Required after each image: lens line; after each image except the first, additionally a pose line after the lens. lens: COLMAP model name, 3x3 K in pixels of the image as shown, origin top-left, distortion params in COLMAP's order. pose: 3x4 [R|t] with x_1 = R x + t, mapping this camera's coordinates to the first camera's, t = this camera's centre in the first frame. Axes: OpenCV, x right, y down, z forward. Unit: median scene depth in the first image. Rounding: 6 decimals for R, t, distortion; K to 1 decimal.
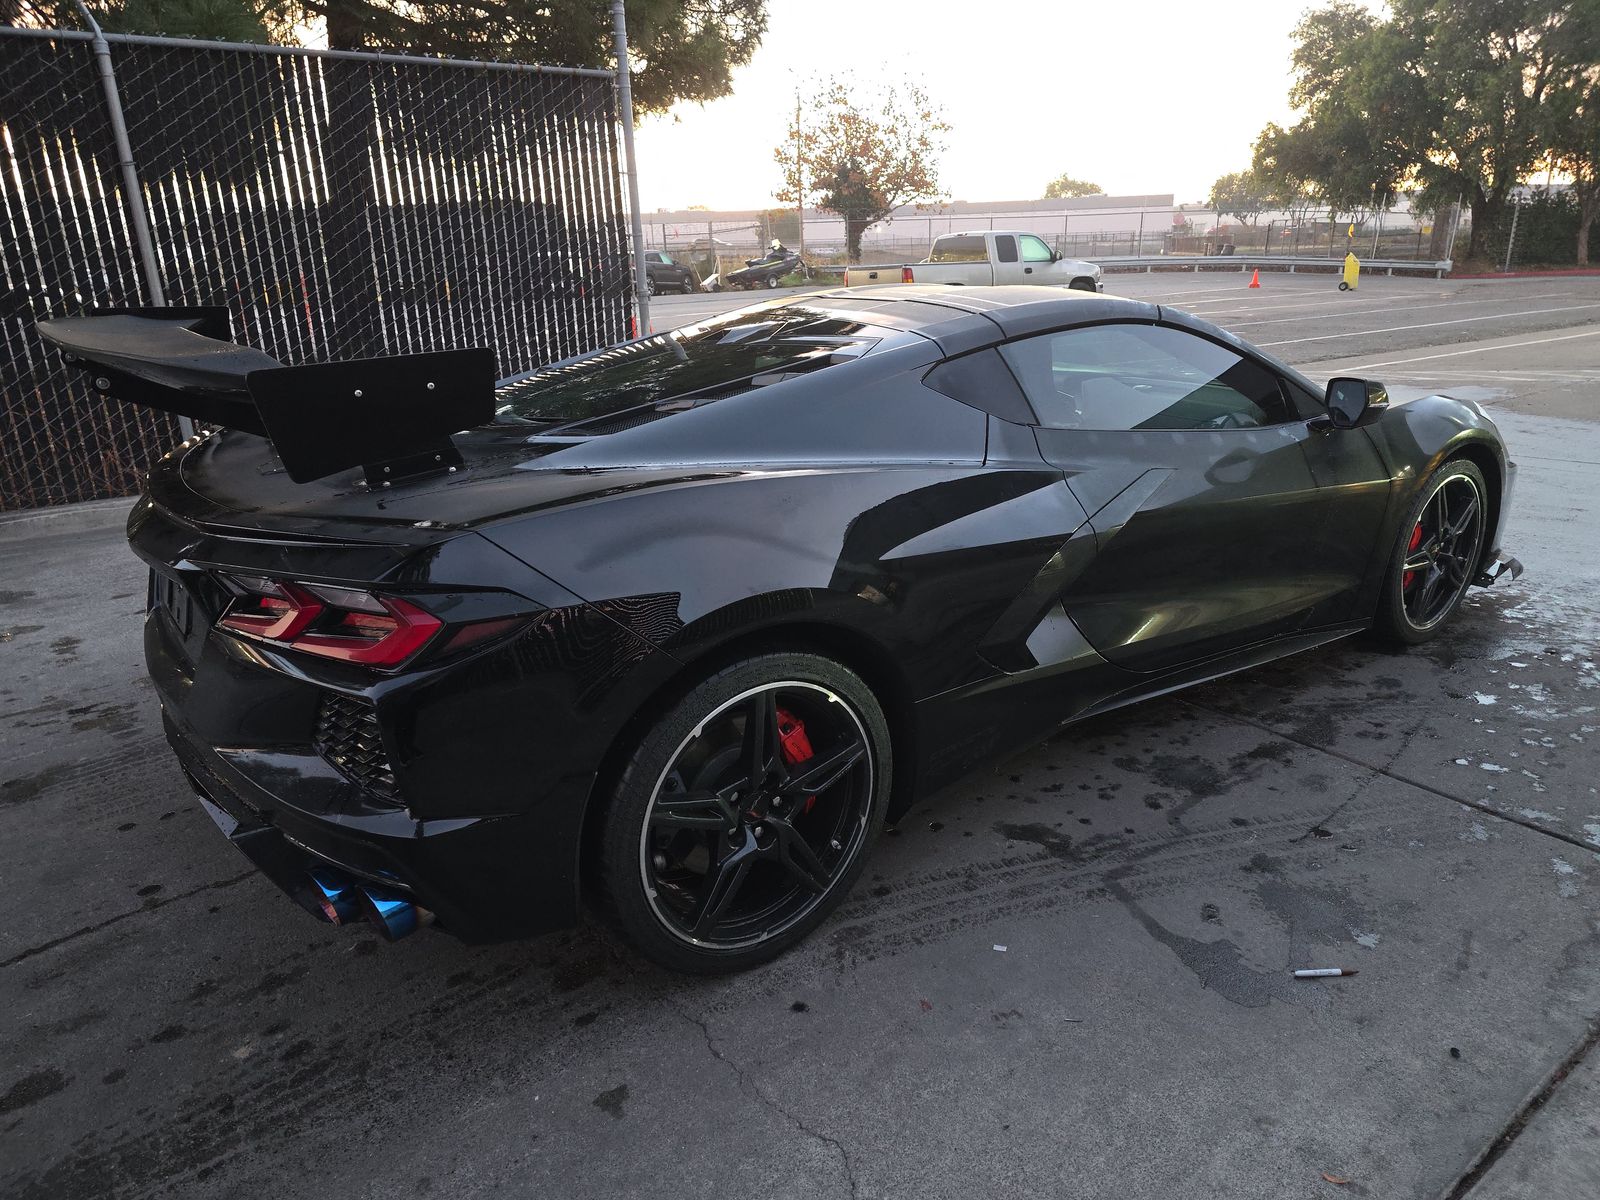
lens RADIAL K [[1140.4, 0, 800.0], [0, 1140.4, 600.0], [0, 0, 1]] dist [0.038677, -0.038309]
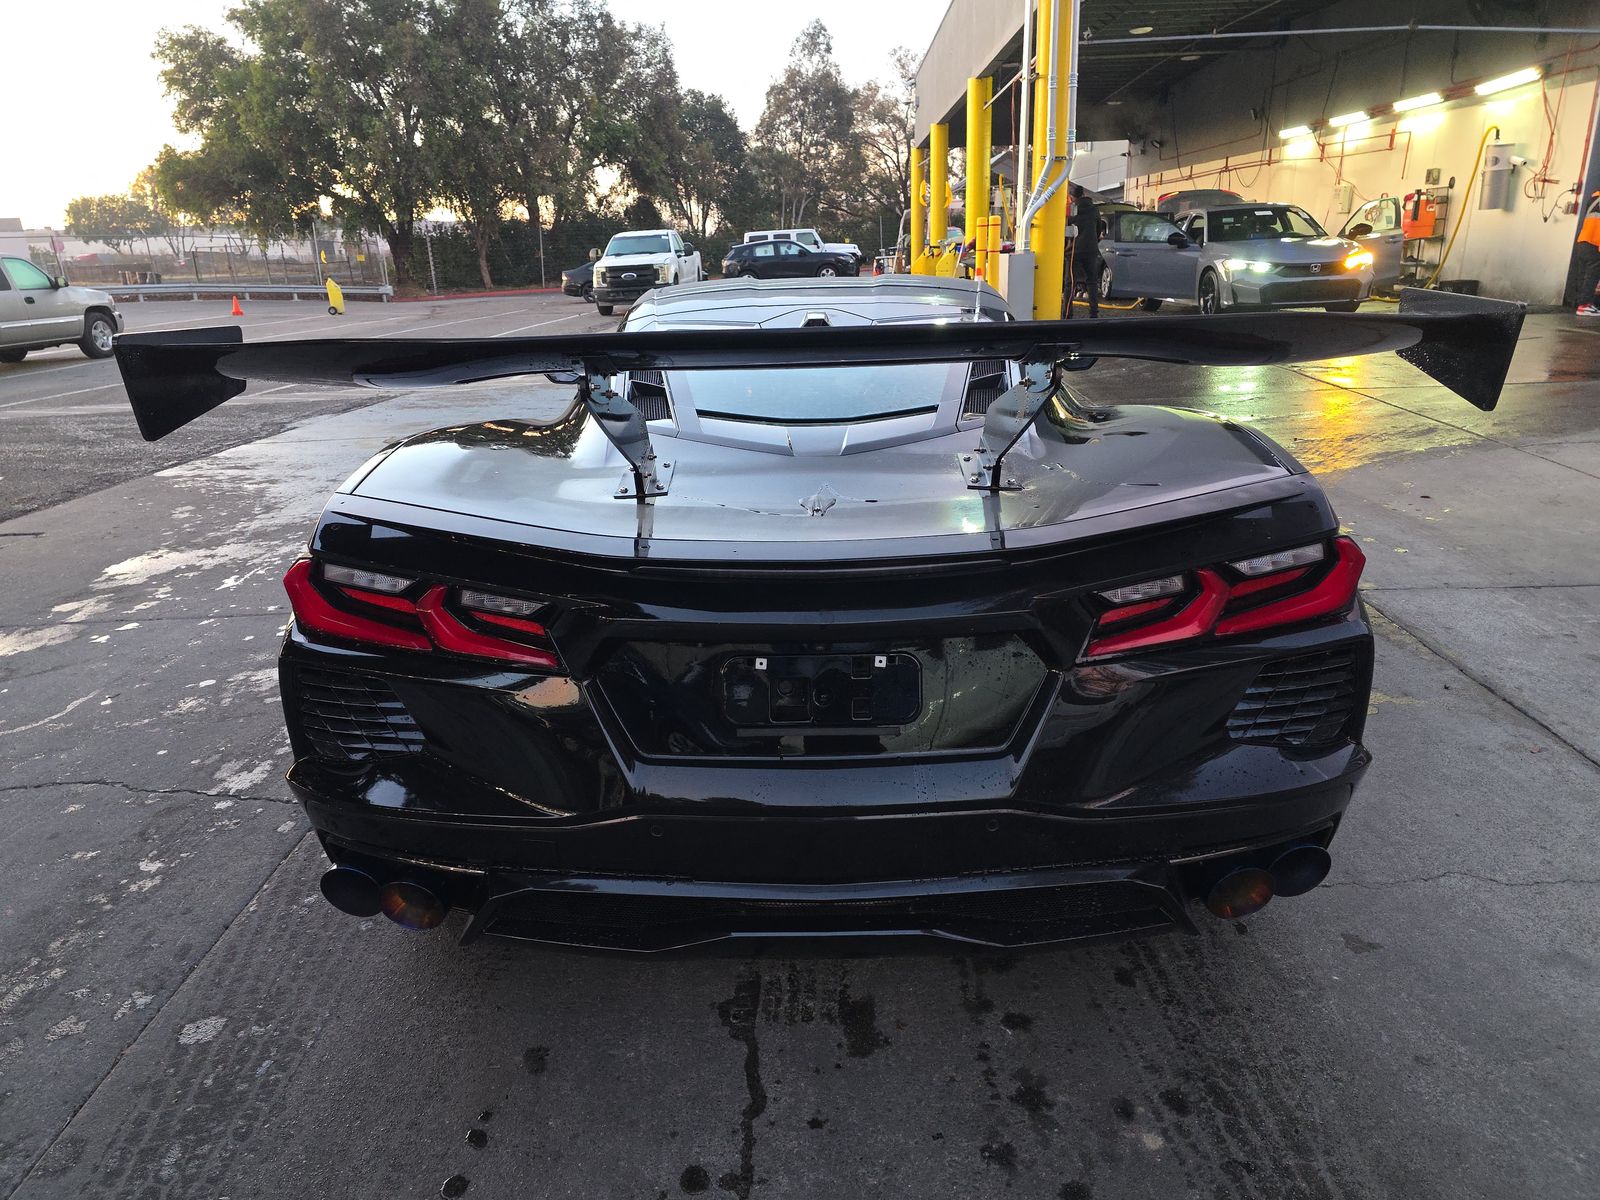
lens RADIAL K [[1140.4, 0, 800.0], [0, 1140.4, 600.0], [0, 0, 1]] dist [0.038677, -0.038309]
pose [[0.567354, -0.233479, 0.789681, -0.131445], [0.255025, 0.961635, 0.101094, -0.016214], [-0.782989, 0.144032, 0.605131, 0.067846]]
